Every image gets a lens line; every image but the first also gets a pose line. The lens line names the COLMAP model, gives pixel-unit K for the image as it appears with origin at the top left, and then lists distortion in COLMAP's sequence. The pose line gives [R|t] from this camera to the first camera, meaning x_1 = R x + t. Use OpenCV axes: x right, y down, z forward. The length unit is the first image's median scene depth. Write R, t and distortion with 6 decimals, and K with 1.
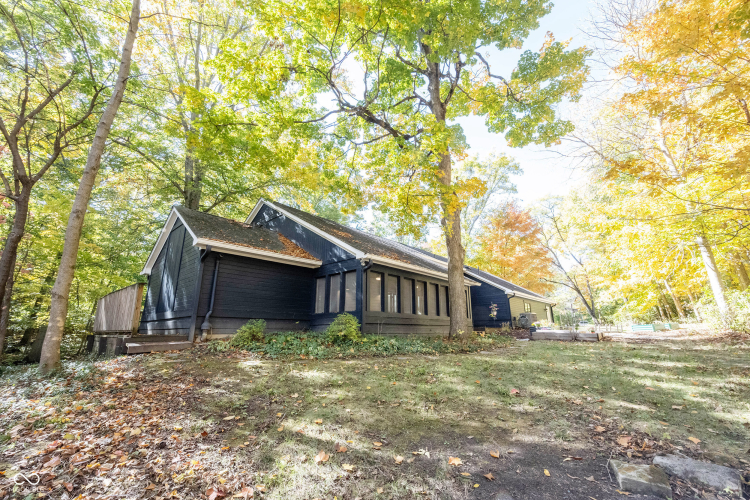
lens RADIAL K [[294.9, 0, 376.8], [0, 294.9, 251.2], [0, 0, 1]] dist [0.000359, 0.000119]
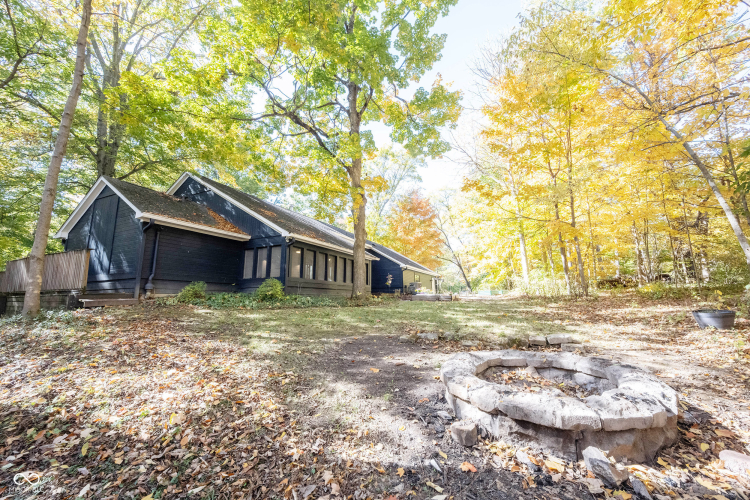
lens RADIAL K [[294.9, 0, 373.5], [0, 294.9, 251.1], [0, 0, 1]] dist [0.000359, 0.000119]
pose [[0.962565, 0.041833, 0.267802, -0.021616], [-0.066957, 0.994096, 0.085379, -0.036863], [-0.262649, -0.100114, 0.959684, -0.261747]]
